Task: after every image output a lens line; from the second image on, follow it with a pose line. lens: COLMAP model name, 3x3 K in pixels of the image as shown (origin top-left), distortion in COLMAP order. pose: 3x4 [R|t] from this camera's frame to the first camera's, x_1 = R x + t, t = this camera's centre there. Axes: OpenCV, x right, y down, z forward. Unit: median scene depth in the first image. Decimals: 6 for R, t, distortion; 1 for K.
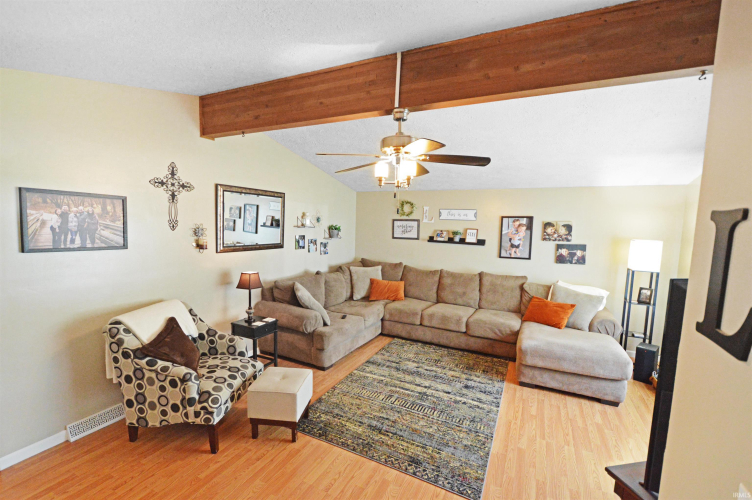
lens RADIAL K [[331.3, 0, 368.9], [0, 331.3, 253.9], [0, 0, 1]] dist [-0.001679, -0.002089]
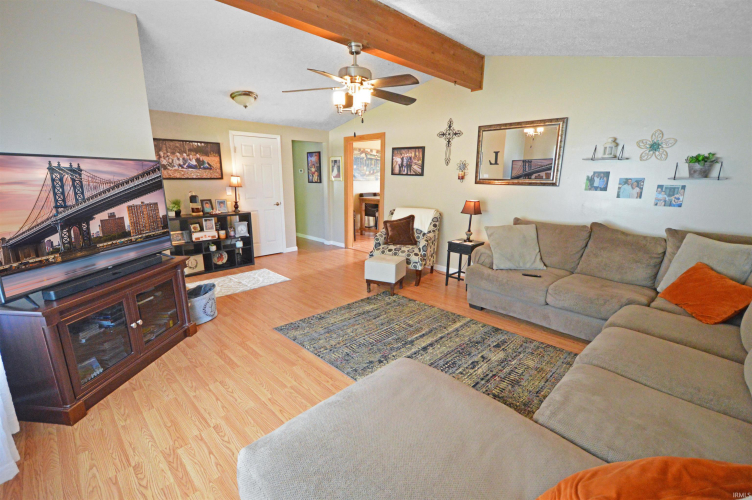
lens RADIAL K [[331.3, 0, 368.7], [0, 331.3, 254.1], [0, 0, 1]] dist [-0.001679, -0.002089]
pose [[-0.314601, 0.190046, -0.930005, 0.996849], [-0.107883, 0.966246, 0.233946, 0.004615], [0.943073, 0.173931, -0.283480, 1.142969]]
